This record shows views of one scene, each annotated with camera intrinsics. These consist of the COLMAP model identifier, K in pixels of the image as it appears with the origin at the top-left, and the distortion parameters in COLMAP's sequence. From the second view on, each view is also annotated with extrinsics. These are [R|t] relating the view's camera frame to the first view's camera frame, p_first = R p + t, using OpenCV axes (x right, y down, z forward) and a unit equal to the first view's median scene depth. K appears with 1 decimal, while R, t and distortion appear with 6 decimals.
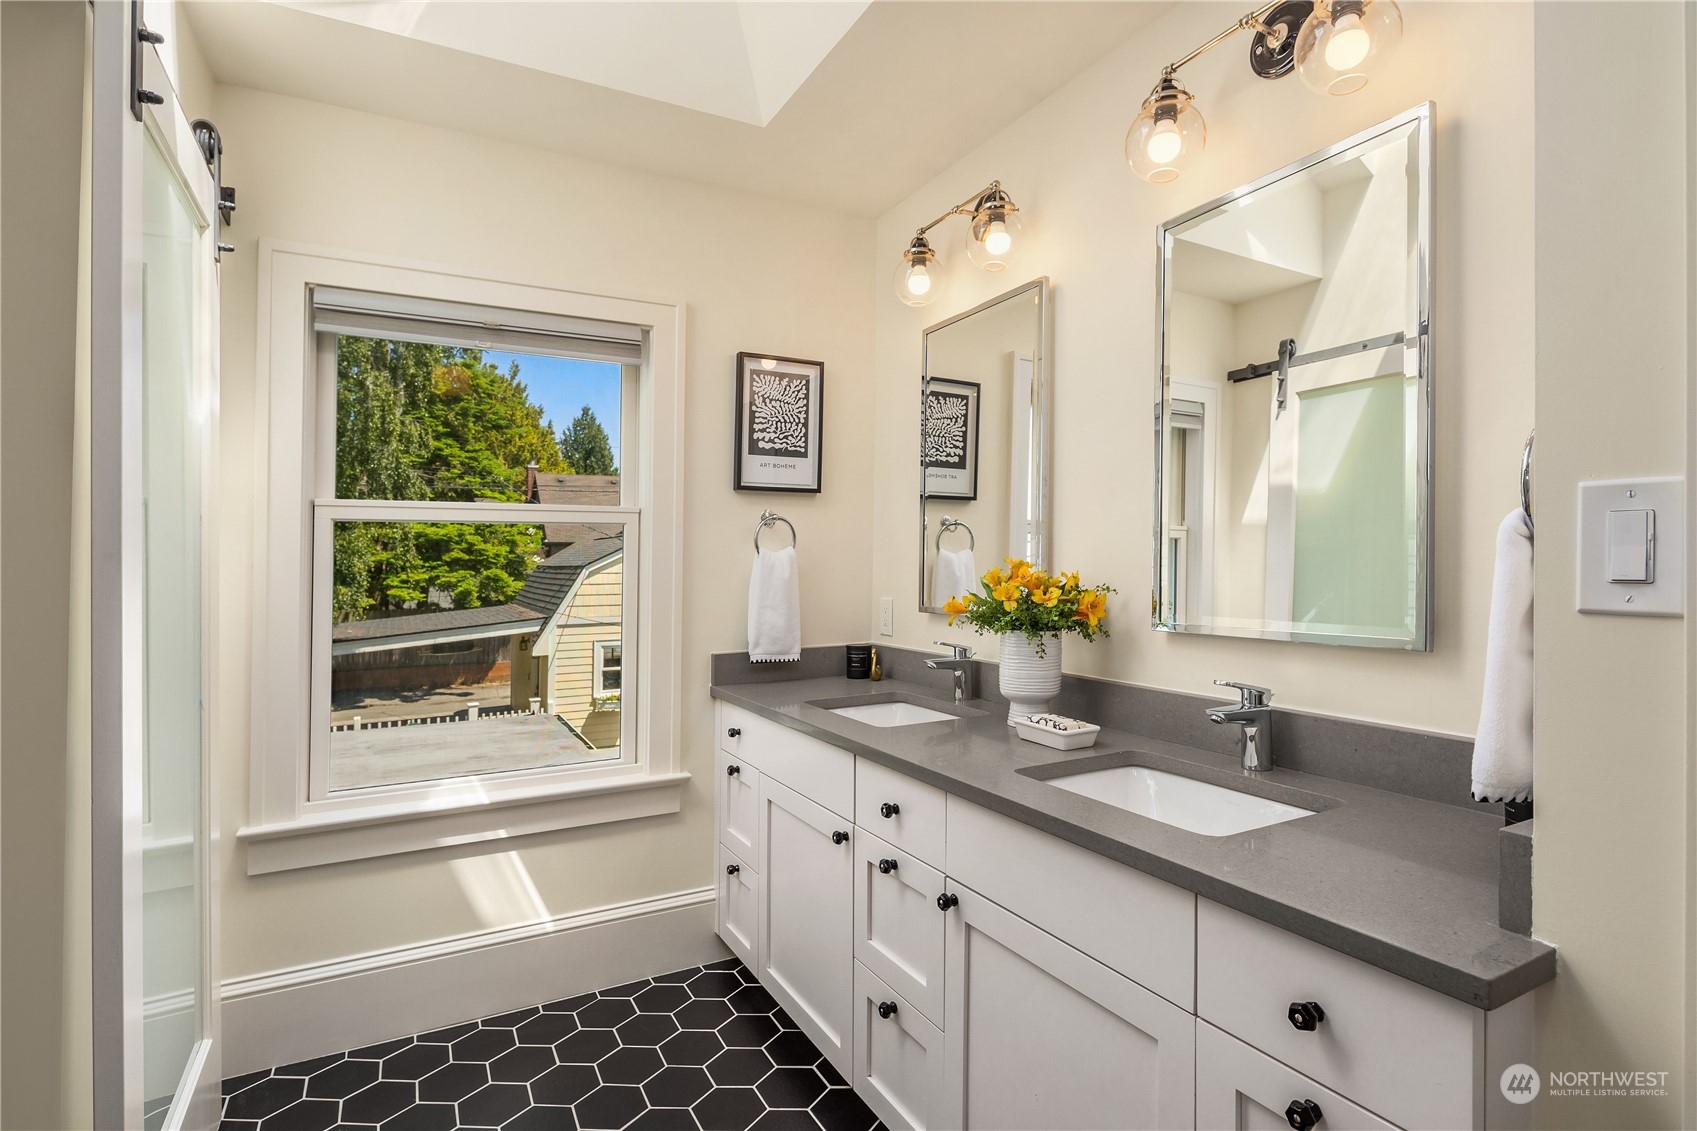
lens RADIAL K [[847.6, 0, 848.5], [0, 847.6, 565.5], [0, 0, 1]] dist [0.016183, -0.001070]
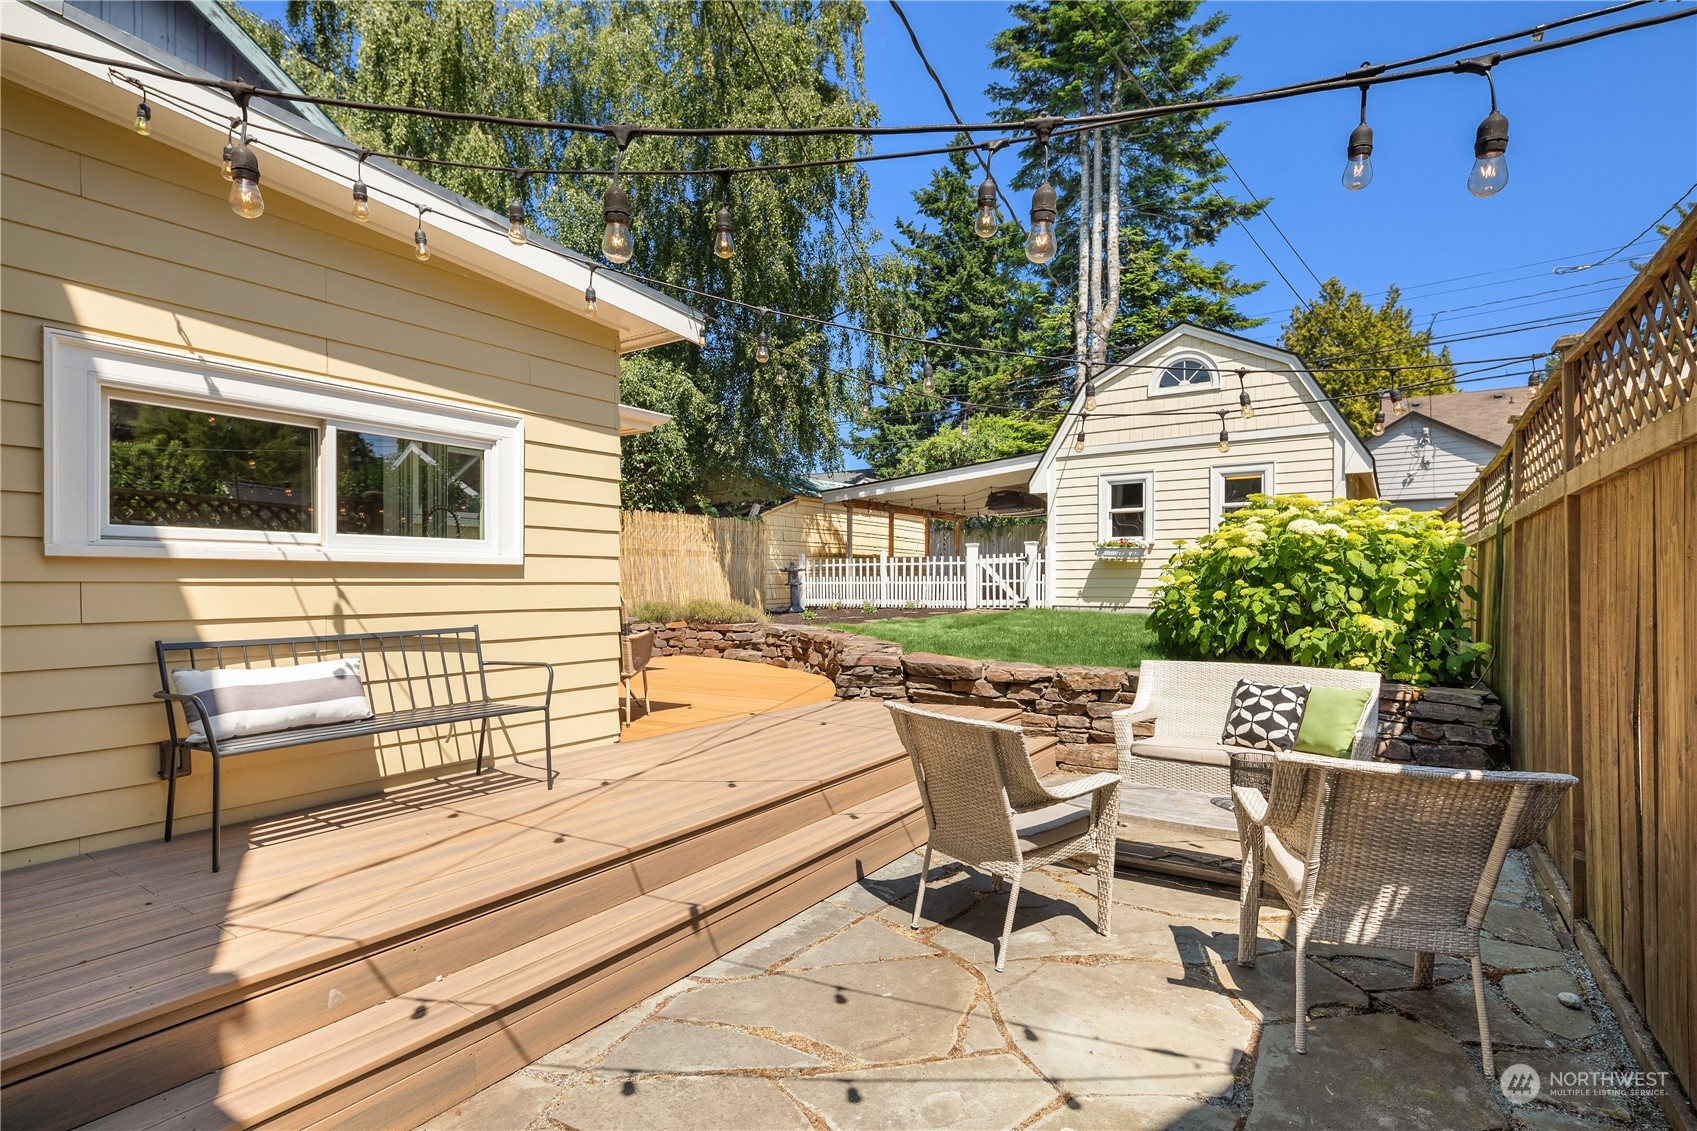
lens RADIAL K [[847.6, 0, 848.5], [0, 847.6, 565.5], [0, 0, 1]] dist [0.016183, -0.001070]
pose [[0.482558, -0.019704, -0.875642, 0.288793], [0.002744, 0.999776, -0.020985, 0.191397], [0.875860, 0.007723, 0.482504, 0.405841]]
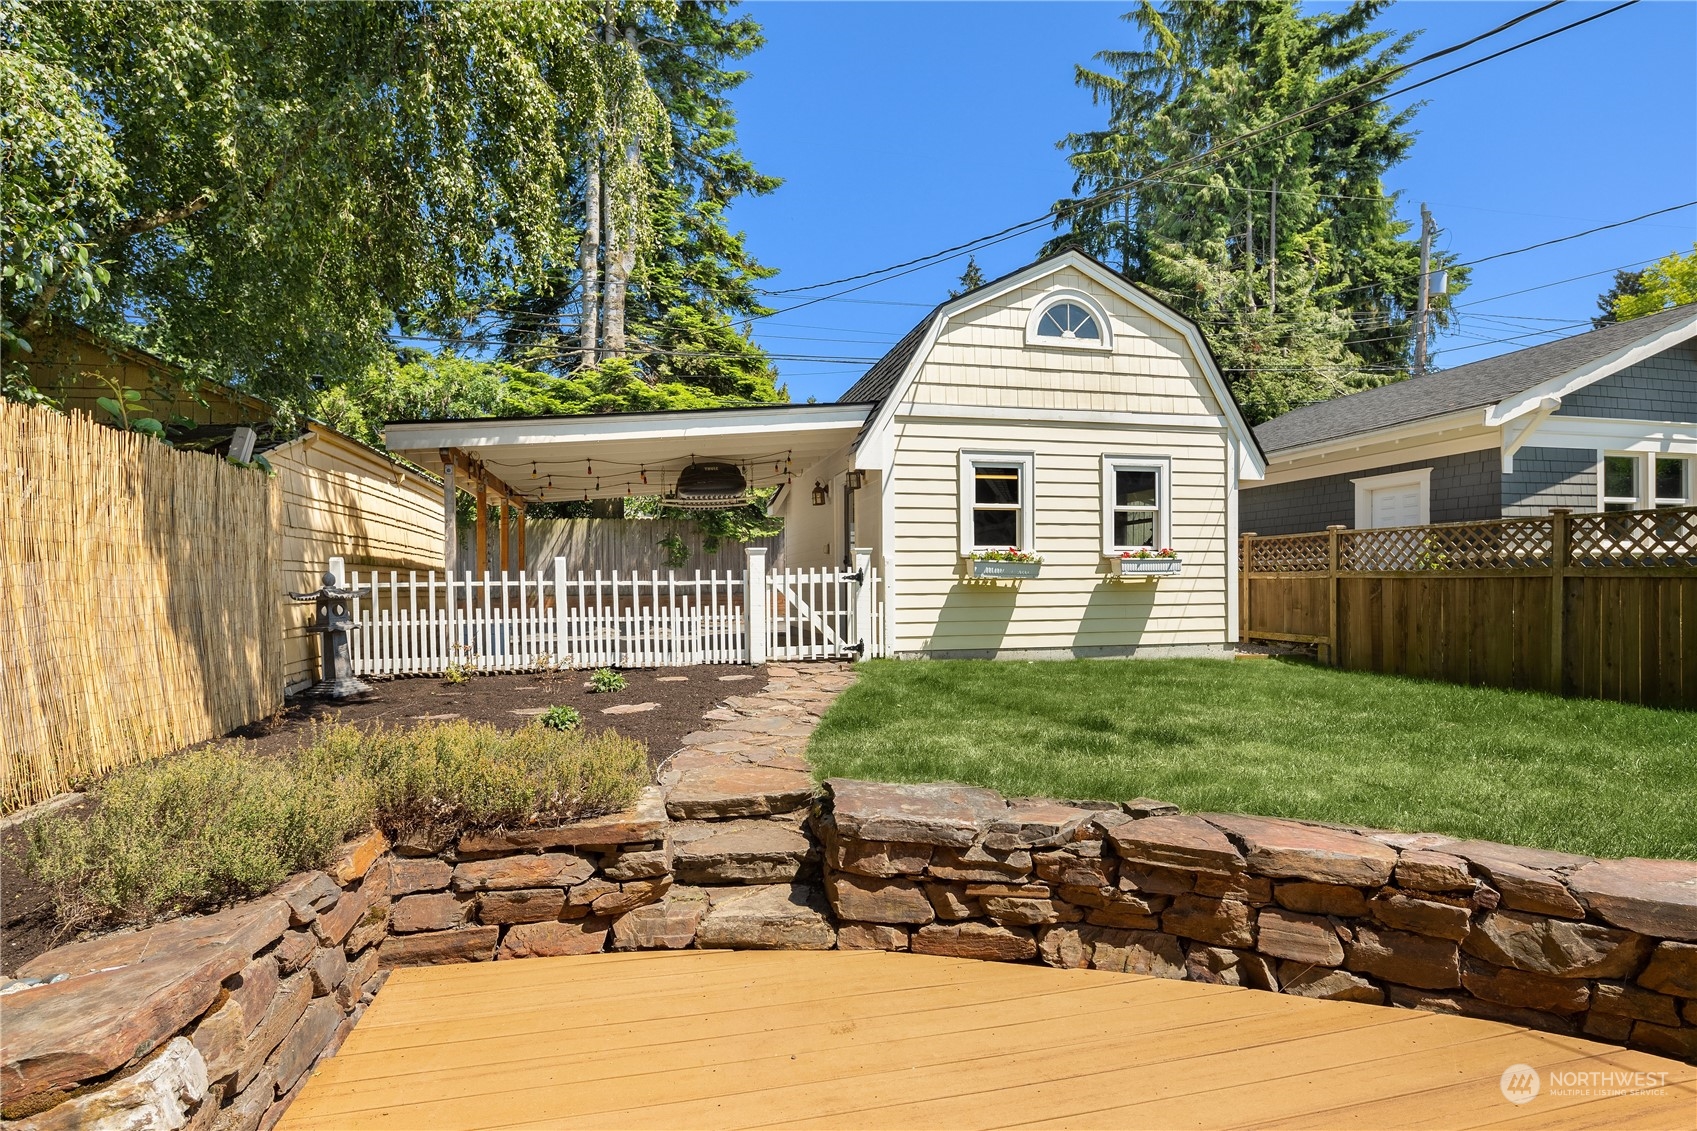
lens RADIAL K [[847.6, 0, 848.5], [0, 847.6, 565.5], [0, 0, 1]] dist [0.016183, -0.001070]
pose [[0.970946, -0.012796, -0.238958, -0.241922], [0.007663, 0.999720, -0.022399, 0.172506], [0.239178, 0.019917, 0.970772, 0.473689]]
